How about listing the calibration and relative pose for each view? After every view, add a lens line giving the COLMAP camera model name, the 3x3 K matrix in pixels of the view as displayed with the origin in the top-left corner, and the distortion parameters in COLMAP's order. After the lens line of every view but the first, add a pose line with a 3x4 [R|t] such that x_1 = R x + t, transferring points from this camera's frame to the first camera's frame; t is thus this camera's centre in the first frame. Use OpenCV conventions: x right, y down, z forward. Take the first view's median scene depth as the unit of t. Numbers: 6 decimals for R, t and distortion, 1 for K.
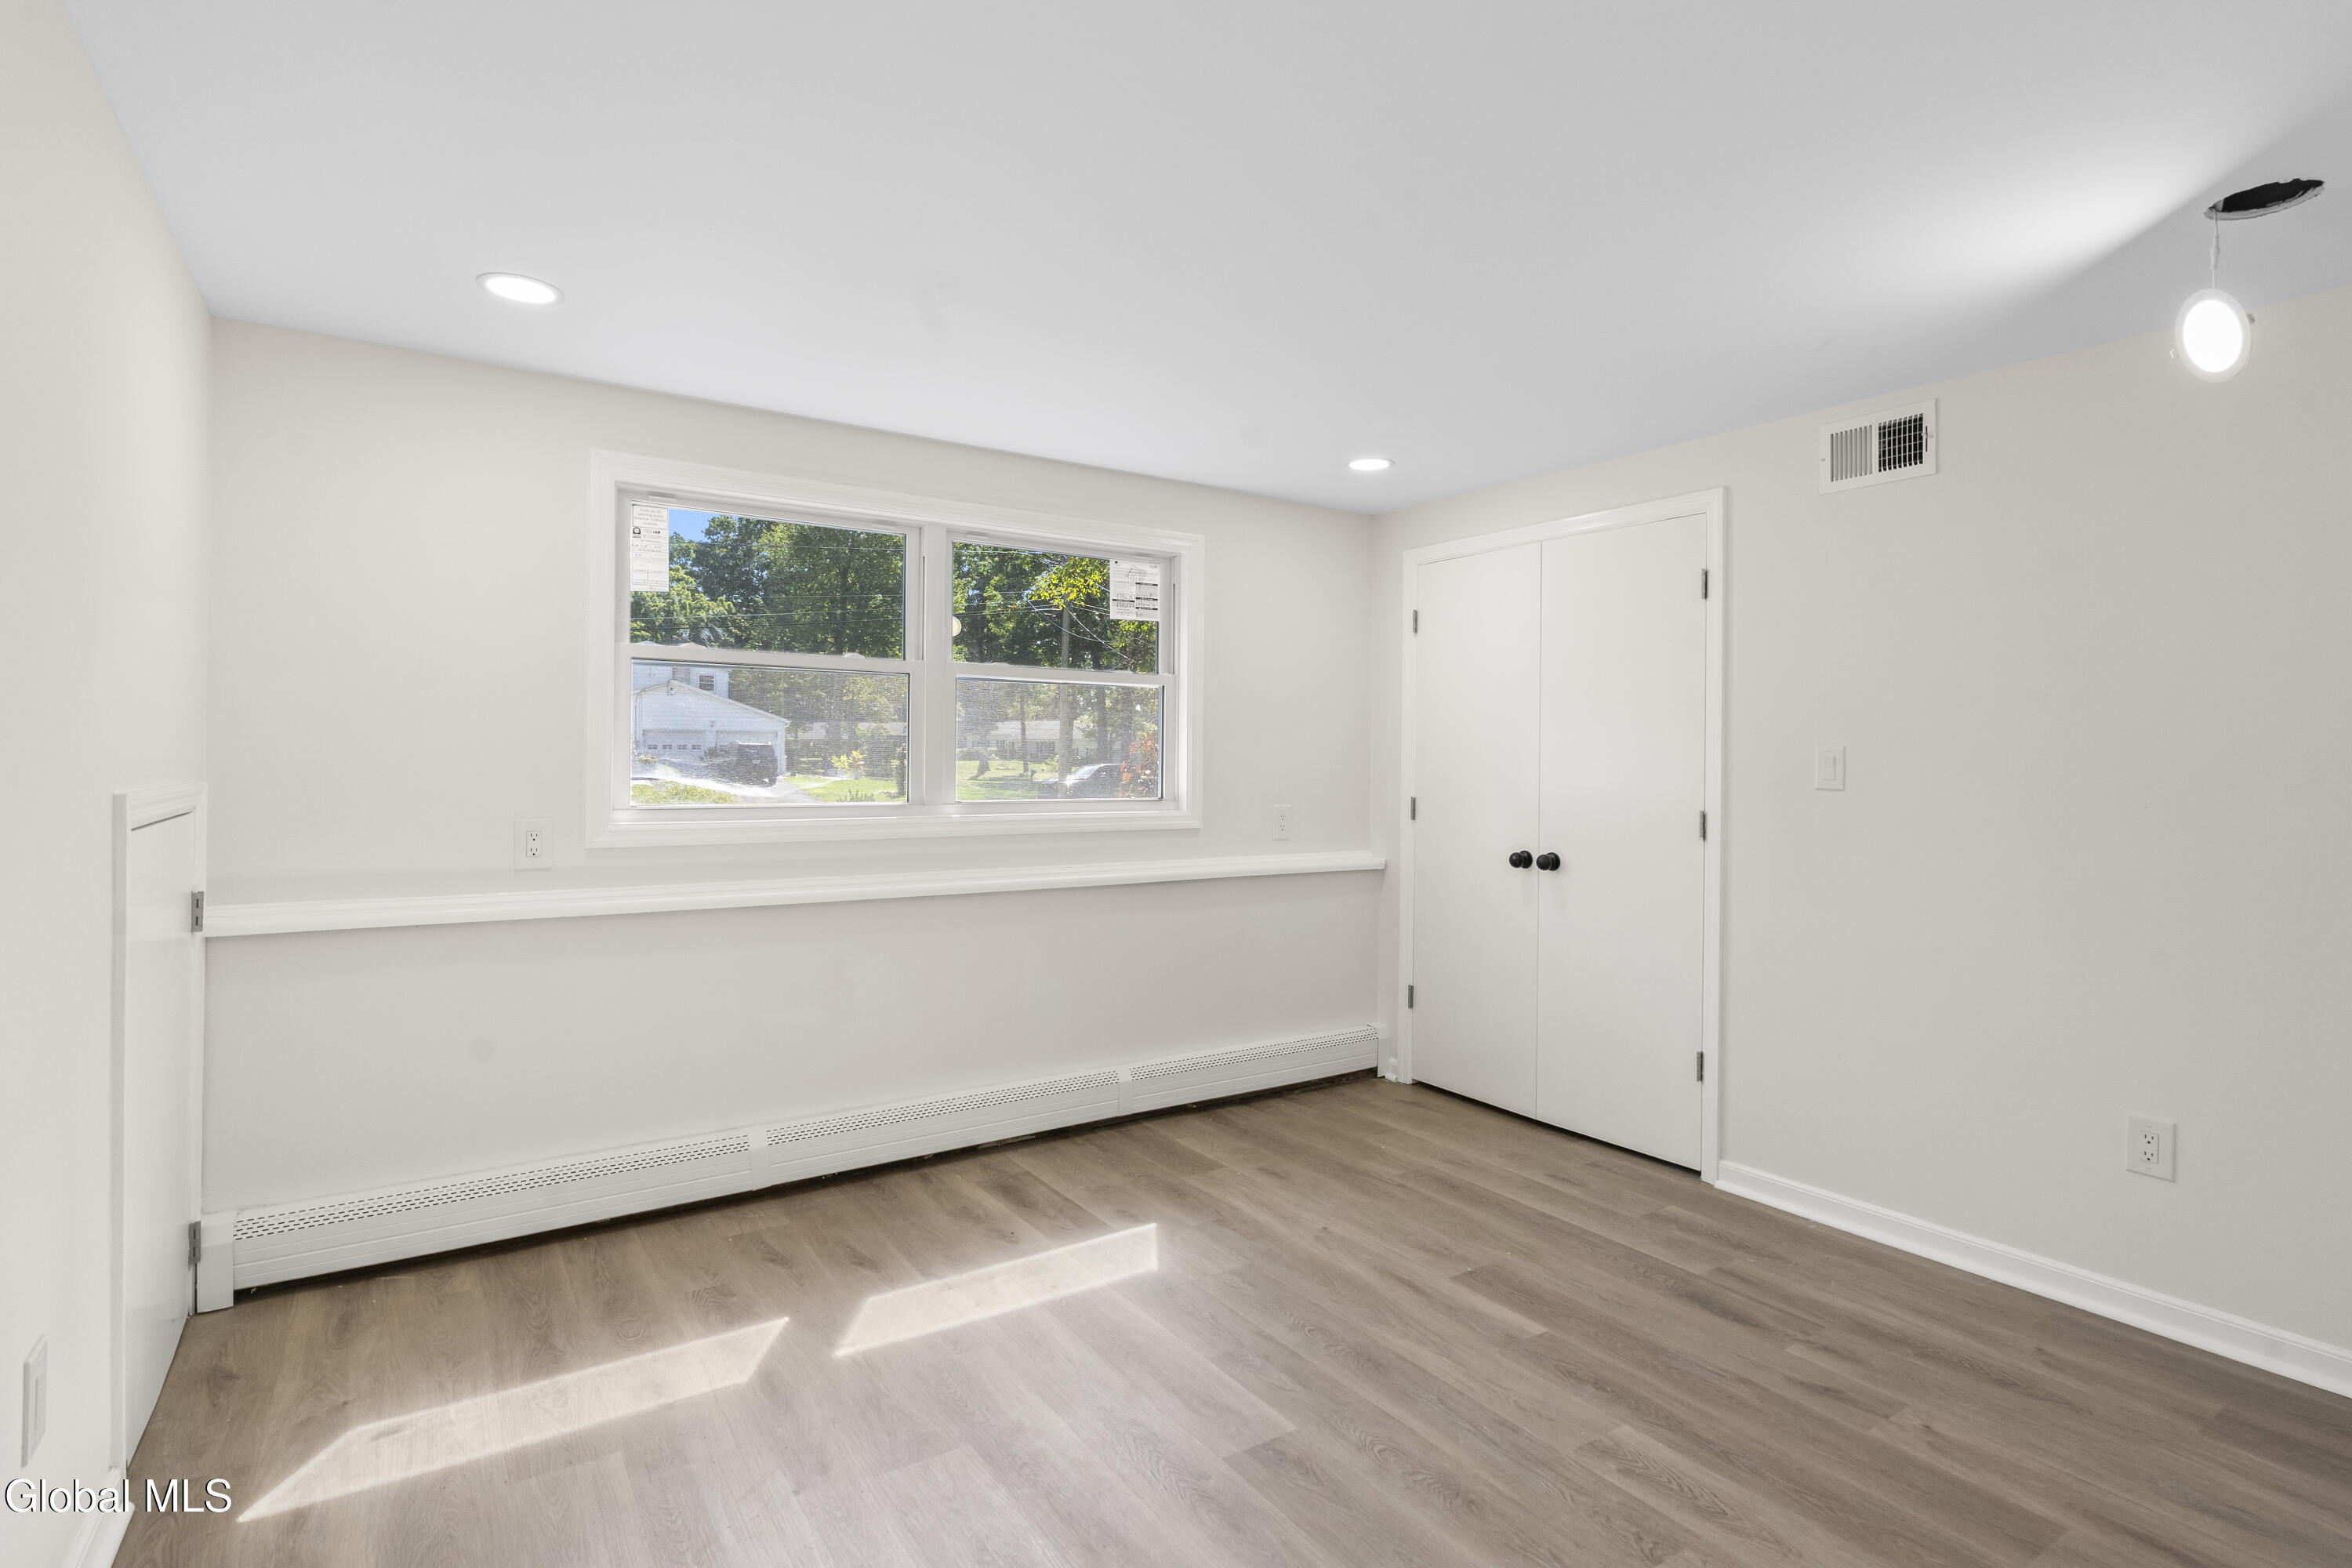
lens RADIAL K [[1125.9, 0, 1165.8], [0, 1125.9, 742.4], [0, 0, 1]] dist [-0.018607, 0.000192]
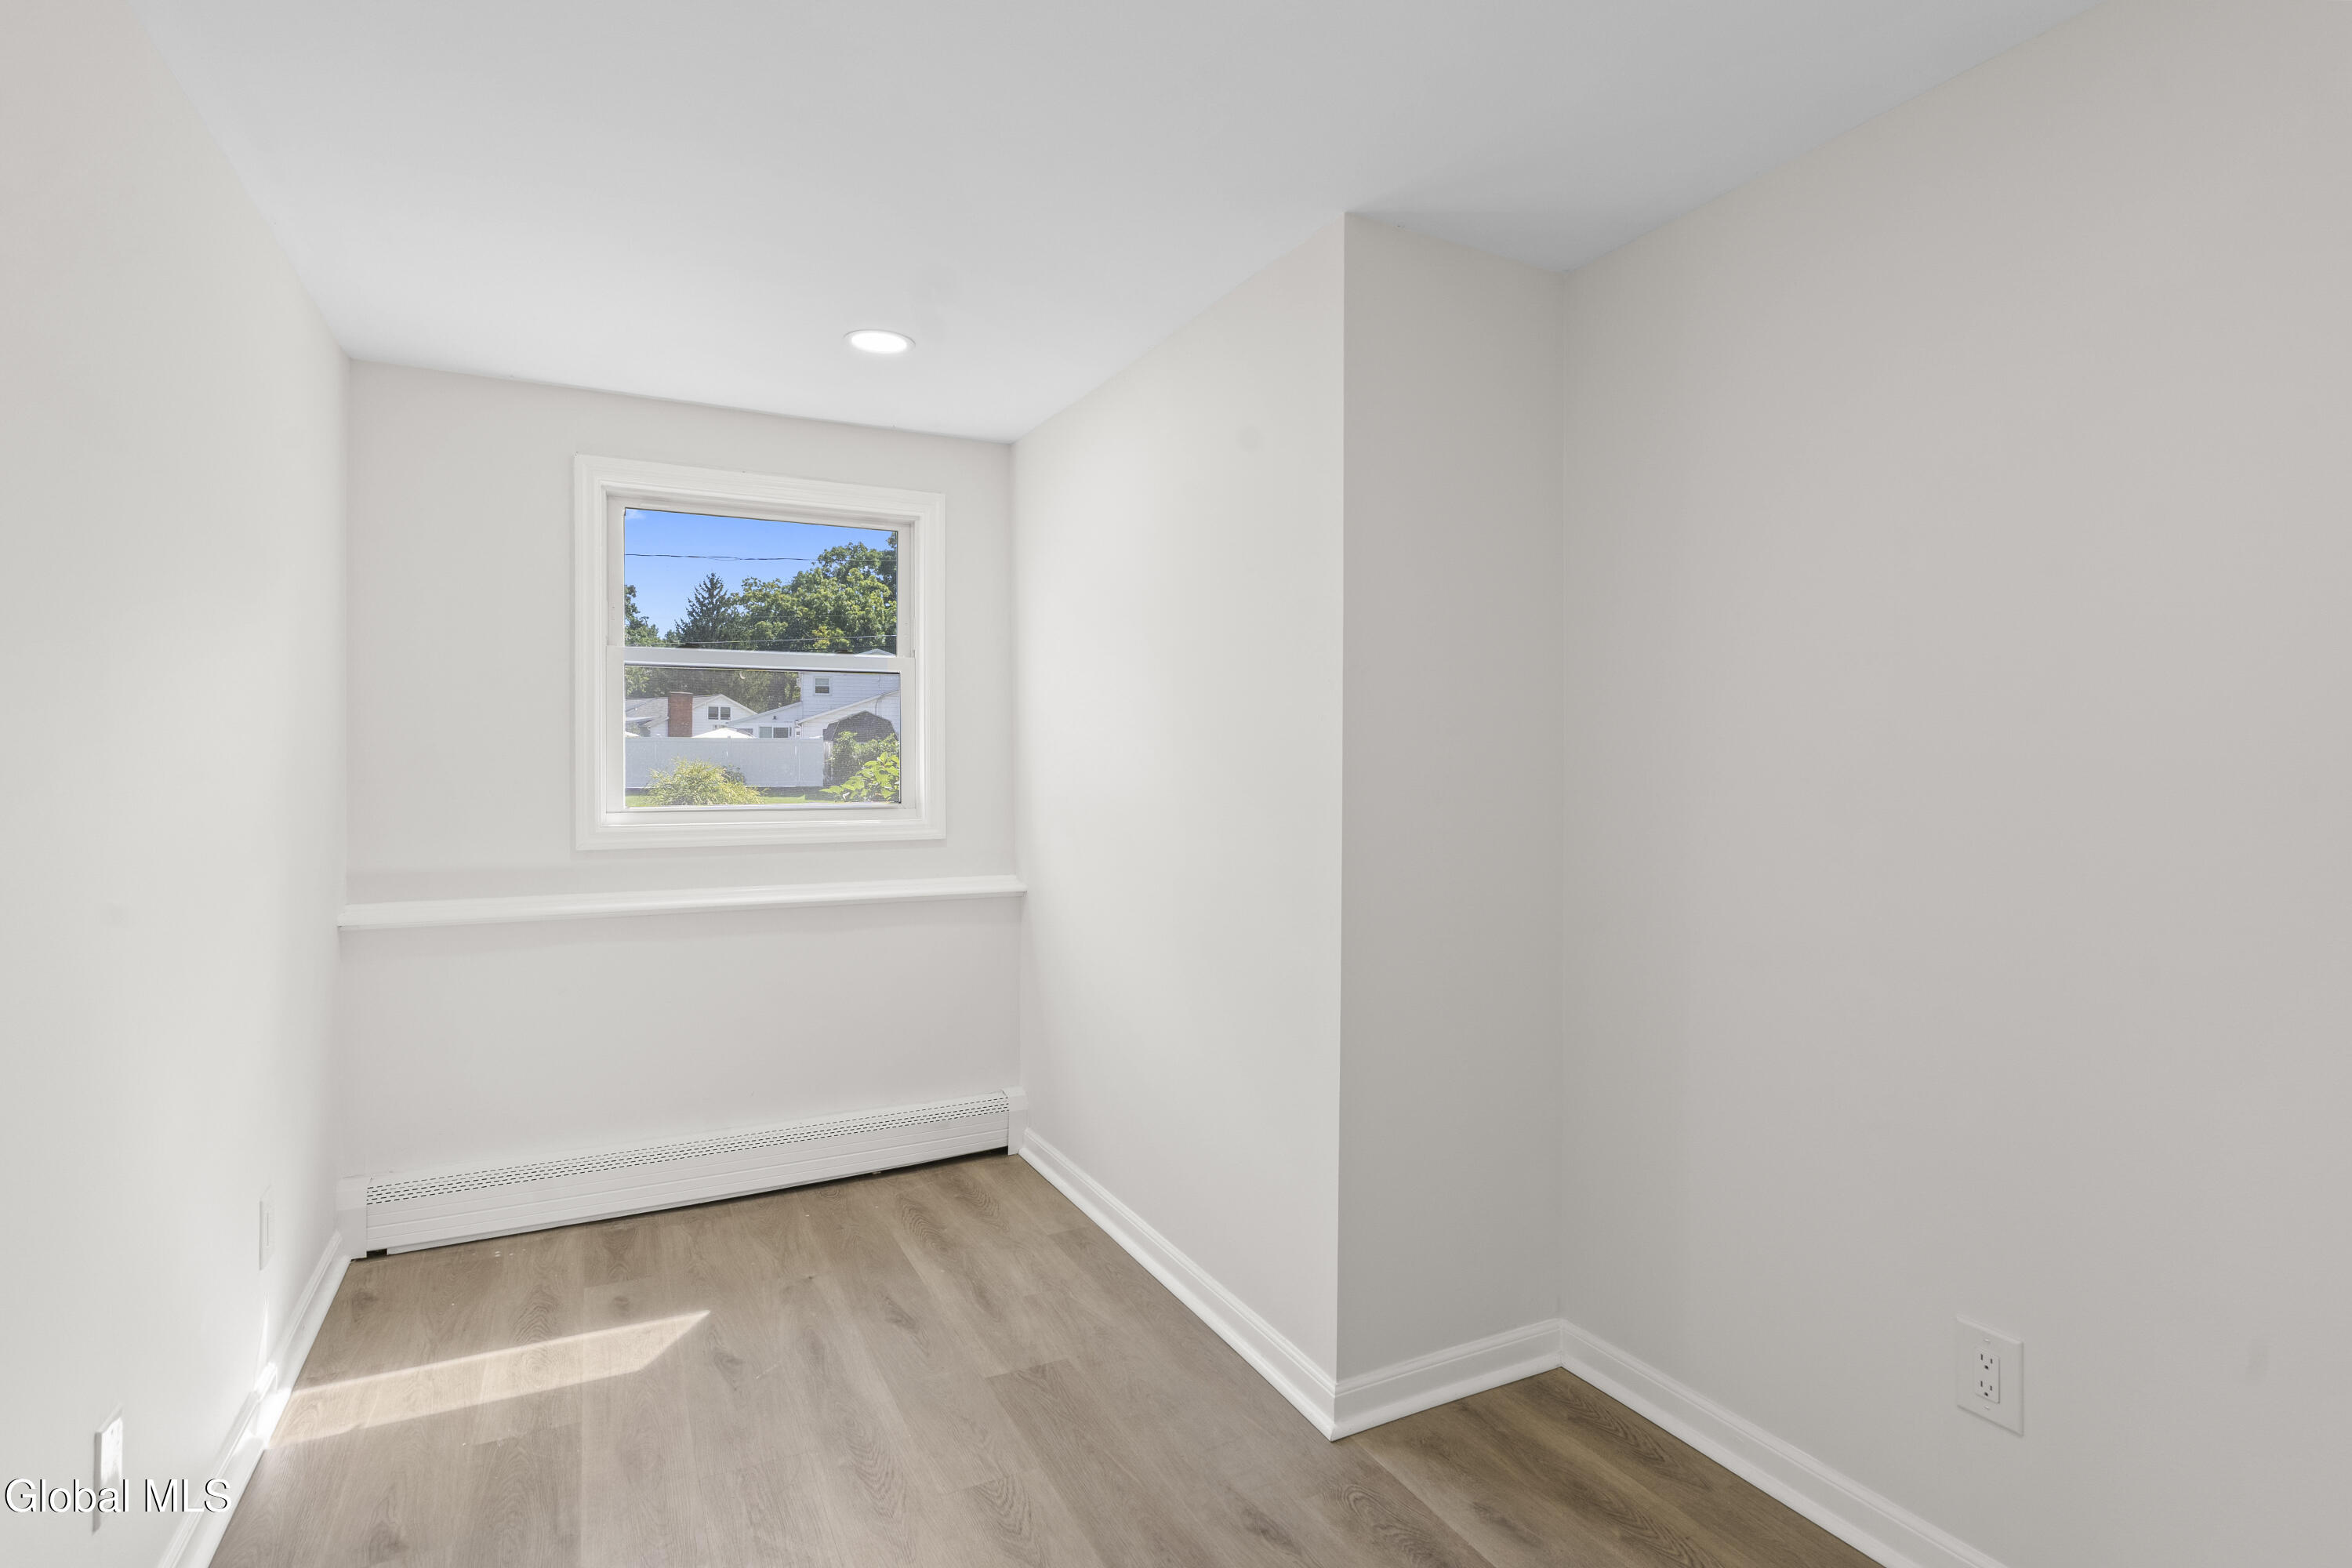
lens RADIAL K [[1089.6, 0, 1137.5], [0, 1089.6, 789.0], [0, 0, 1]] dist [-0.000323, 0.000045]
pose [[0.992463, 0.002038, -0.122526, 0.279037], [0.002162, 0.999415, 0.034133, 0.010239], [0.122524, -0.034141, 0.991878, 0.199545]]
